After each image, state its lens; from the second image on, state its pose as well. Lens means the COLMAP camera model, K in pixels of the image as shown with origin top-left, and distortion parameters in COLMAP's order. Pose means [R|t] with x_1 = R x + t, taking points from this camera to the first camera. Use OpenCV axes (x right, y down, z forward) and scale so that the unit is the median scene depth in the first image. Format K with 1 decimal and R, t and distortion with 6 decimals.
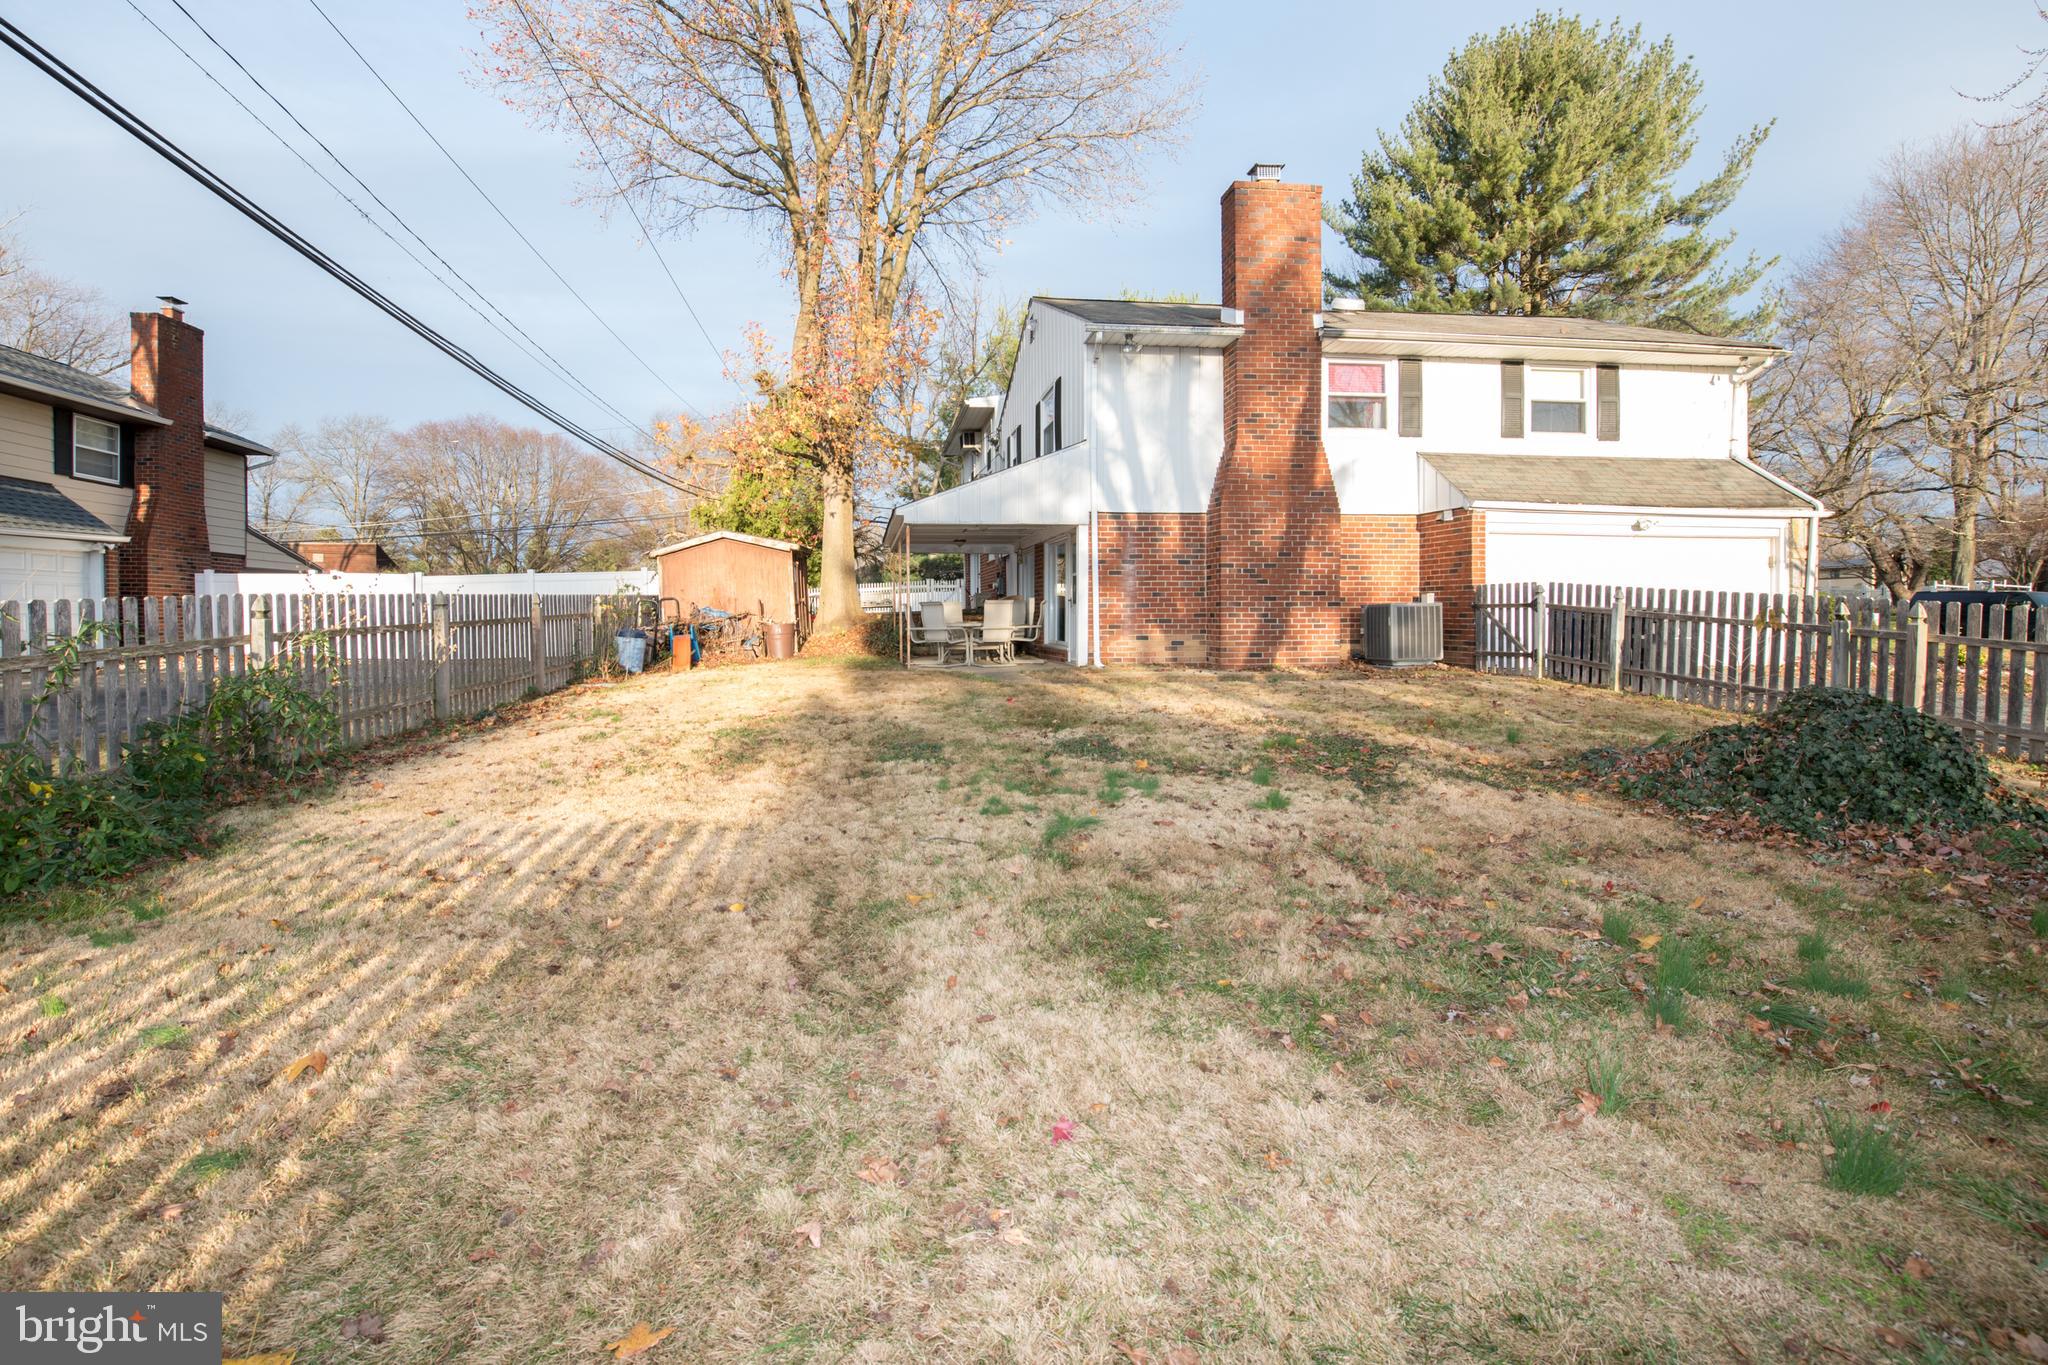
lens RADIAL K [[873.7, 0, 1030.2], [0, 873.7, 654.2], [0, 0, 1]] dist [-0.022145, -0.001012]
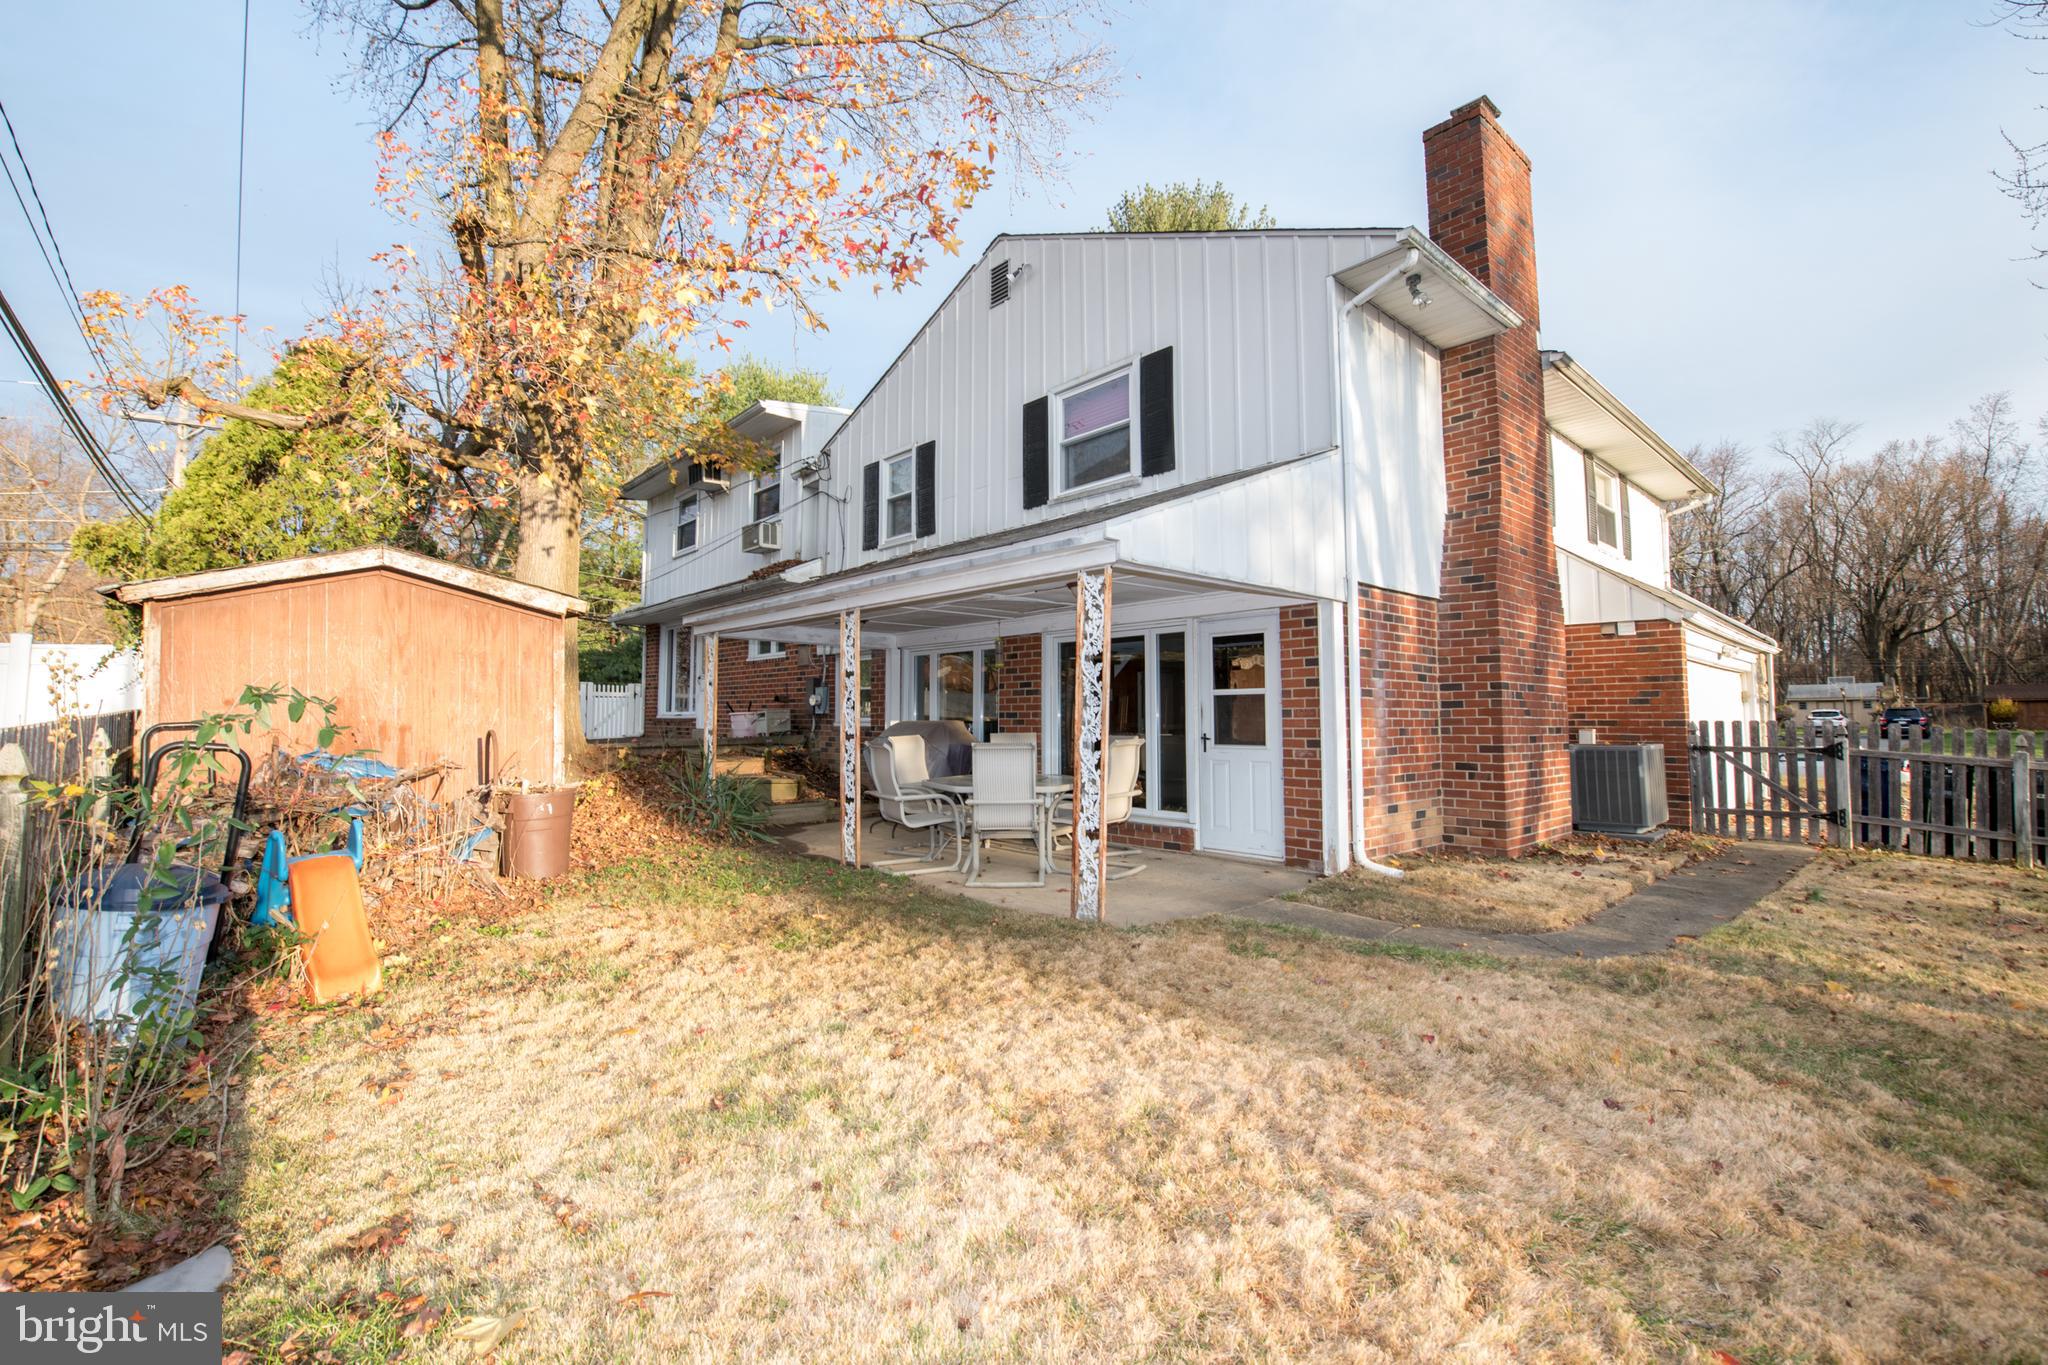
lens RADIAL K [[873.7, 0, 1030.2], [0, 873.7, 654.2], [0, 0, 1]] dist [-0.022145, -0.001012]
pose [[0.852965, 0.050188, 0.519550, -0.365237], [0.014608, 0.992682, -0.119875, -0.053749], [-0.521764, 0.109839, 0.845989, 0.634610]]
